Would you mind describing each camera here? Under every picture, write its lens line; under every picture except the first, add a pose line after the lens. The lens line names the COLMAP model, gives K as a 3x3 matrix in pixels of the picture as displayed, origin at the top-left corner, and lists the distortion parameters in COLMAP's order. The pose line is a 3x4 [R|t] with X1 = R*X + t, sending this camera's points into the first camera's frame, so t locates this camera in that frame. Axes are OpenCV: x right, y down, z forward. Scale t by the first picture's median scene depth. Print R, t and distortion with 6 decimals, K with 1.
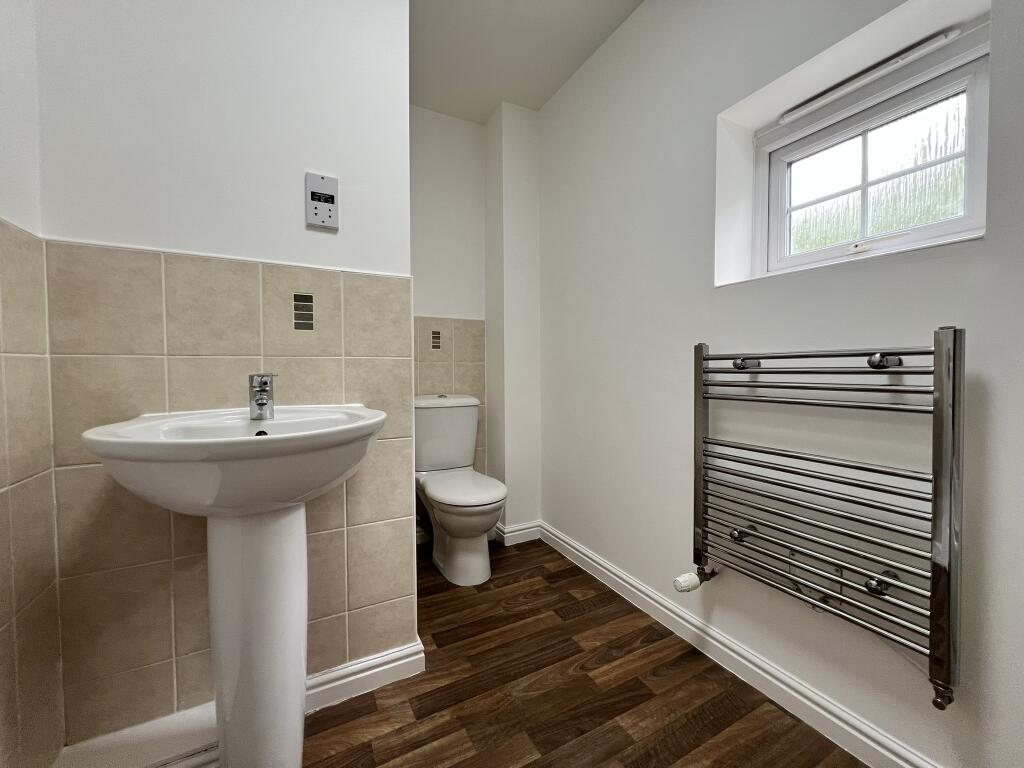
lens RADIAL K [[411.8, 0, 510.7], [0, 411.8, 380.3], [0, 0, 1]] dist [0.001499, 0.000158]
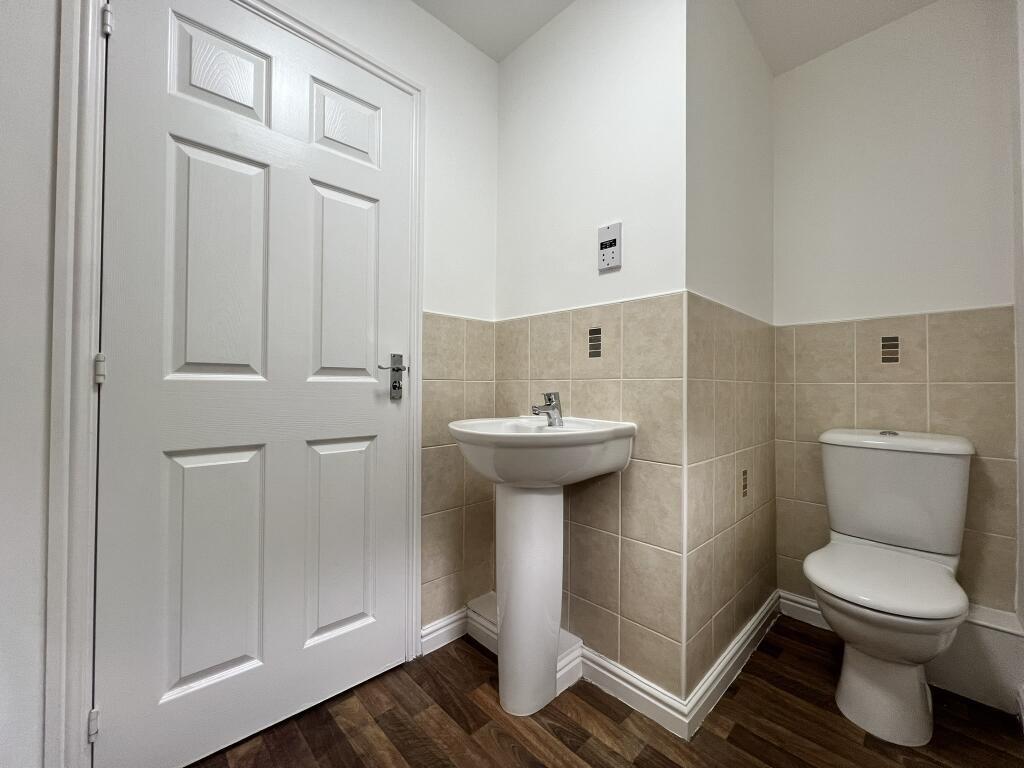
lens RADIAL K [[411.8, 0, 510.7], [0, 411.8, 380.3], [0, 0, 1]] dist [0.001499, 0.000158]
pose [[0.273644, -0.010515, -0.961773, 0.580700], [-0.036513, 0.999106, -0.021312, -0.019115], [0.961138, 0.040950, 0.273016, 0.416781]]
